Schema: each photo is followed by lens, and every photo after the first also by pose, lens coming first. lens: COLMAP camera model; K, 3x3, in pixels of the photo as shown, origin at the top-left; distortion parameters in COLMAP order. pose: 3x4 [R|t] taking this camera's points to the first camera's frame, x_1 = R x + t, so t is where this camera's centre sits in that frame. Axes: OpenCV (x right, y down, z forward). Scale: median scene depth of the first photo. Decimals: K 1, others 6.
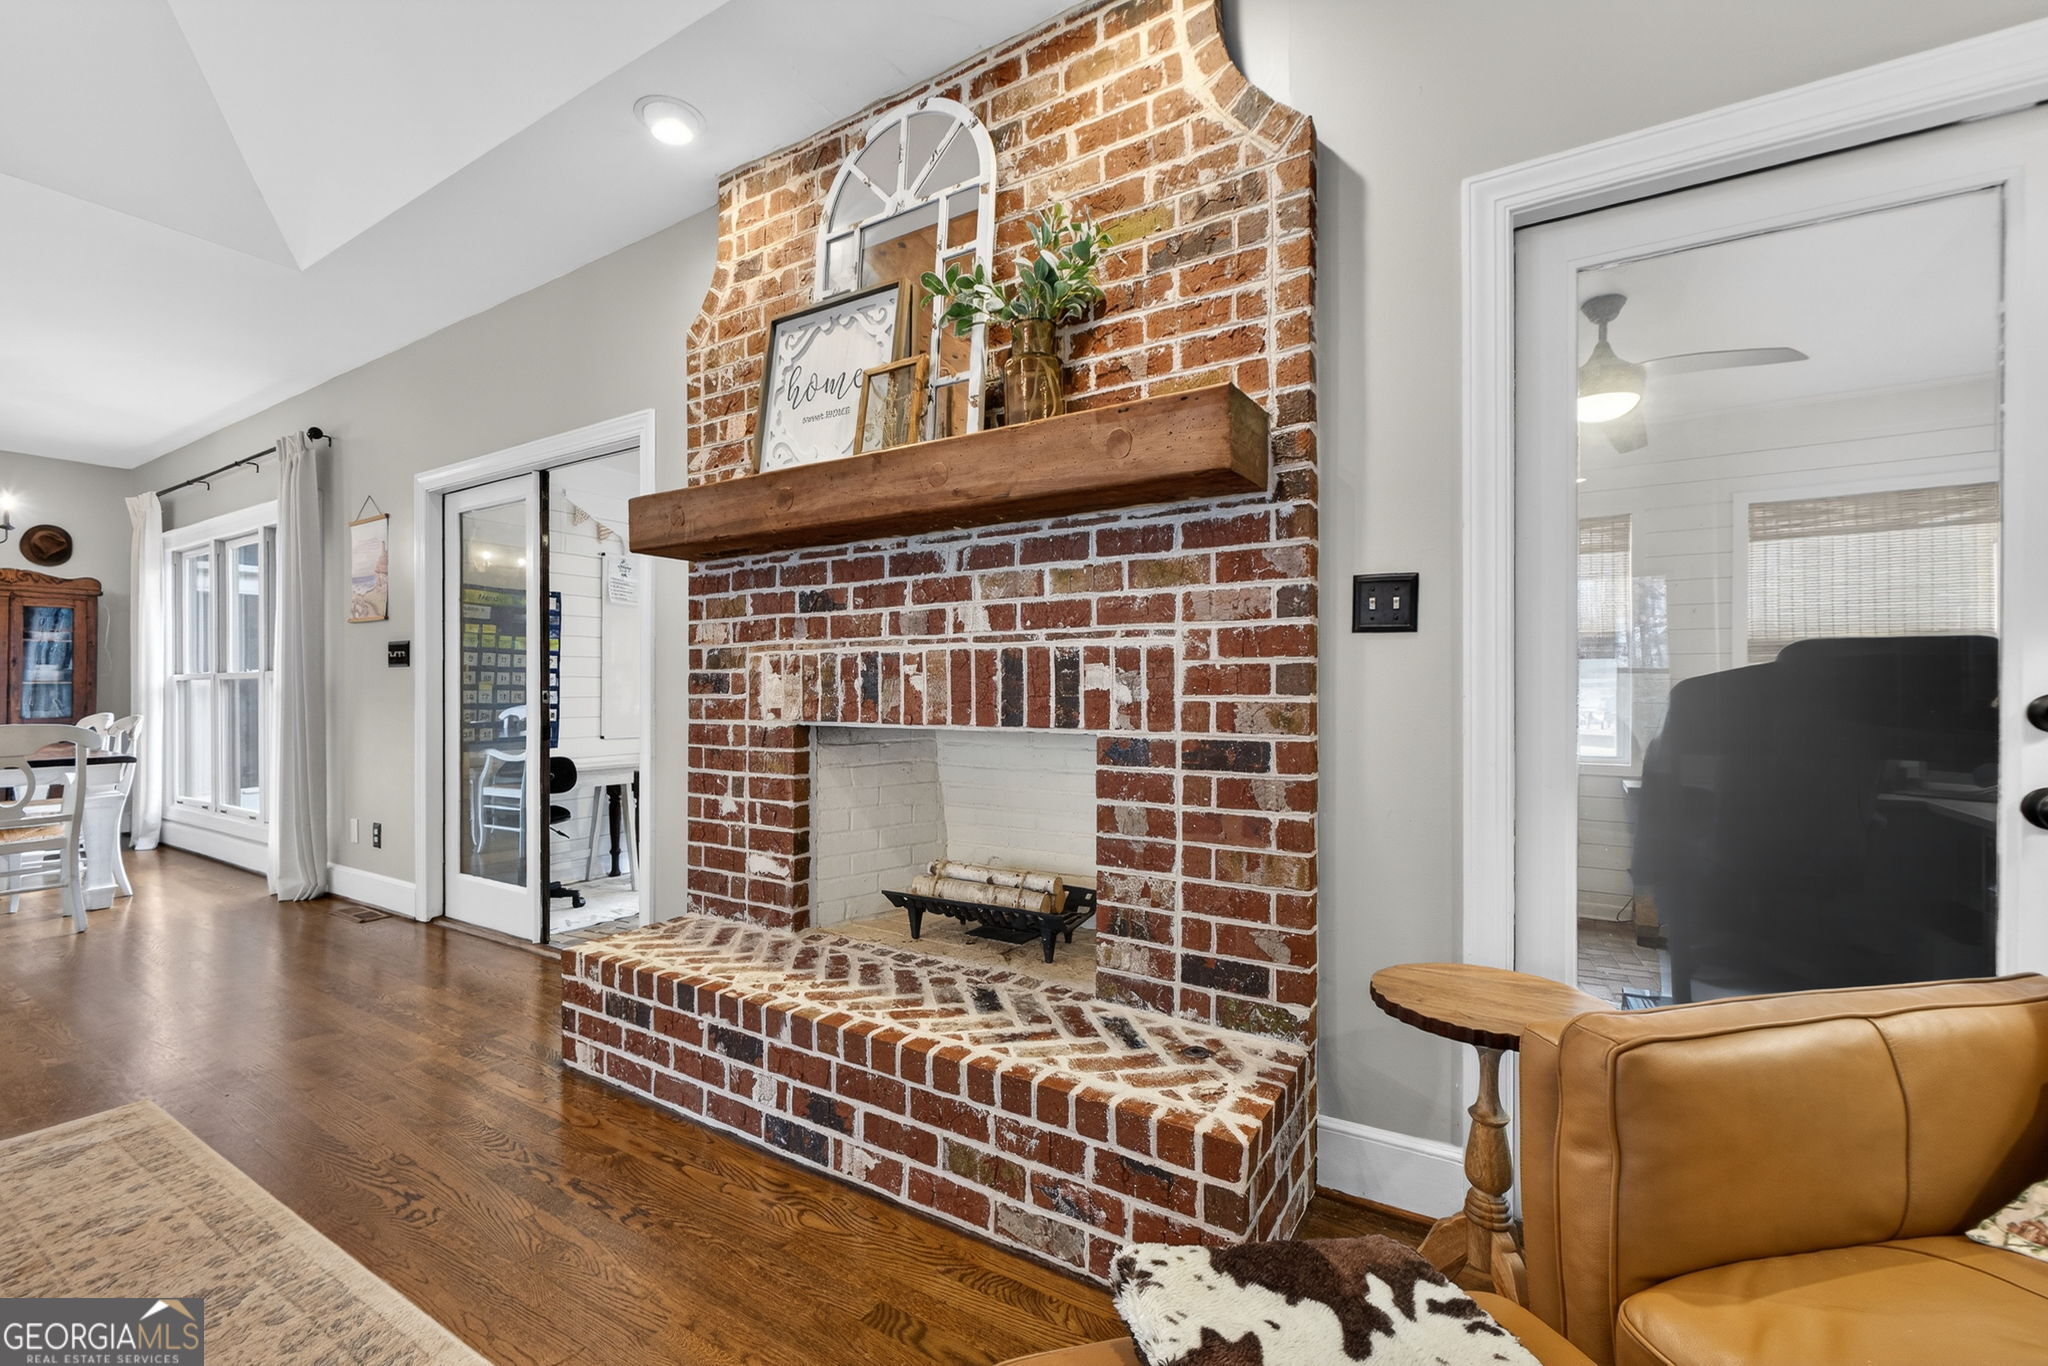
lens RADIAL K [[869.9, 0, 1041.3], [0, 869.9, 686.4], [0, 0, 1]] dist [-0.011051, -0.001332]
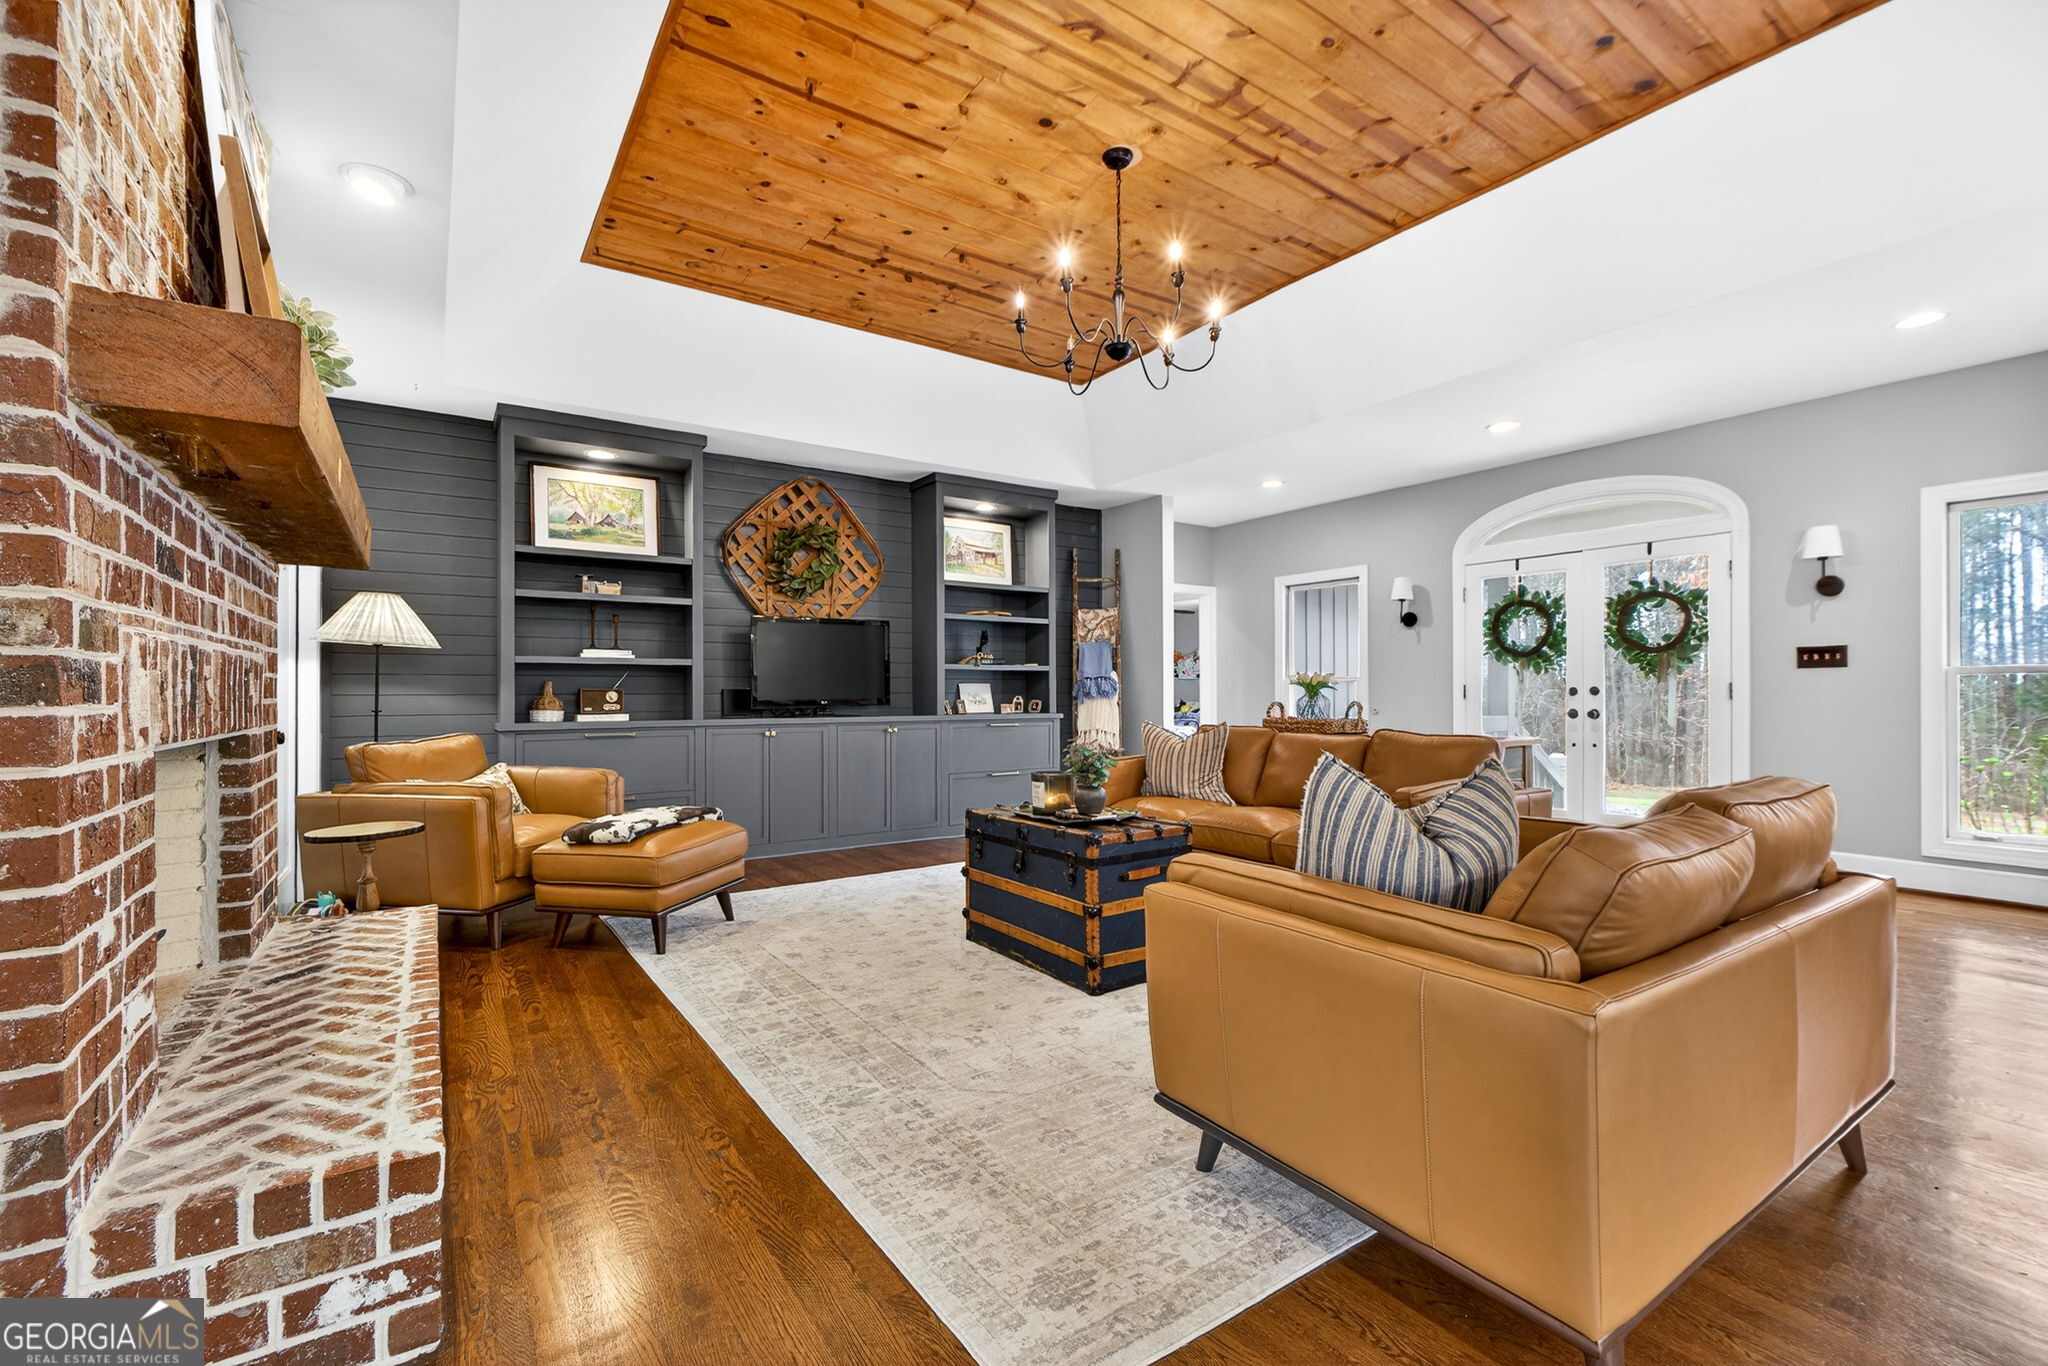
lens RADIAL K [[869.9, 0, 1012.6], [0, 869.9, 692.8], [0, 0, 1]] dist [-0.011051, -0.001332]
pose [[-0.911513, 0.001368, 0.411269, -1.251789], [-0.002810, 0.999950, -0.009554, 0.009615], [-0.411262, -0.009865, -0.911464, 1.516754]]
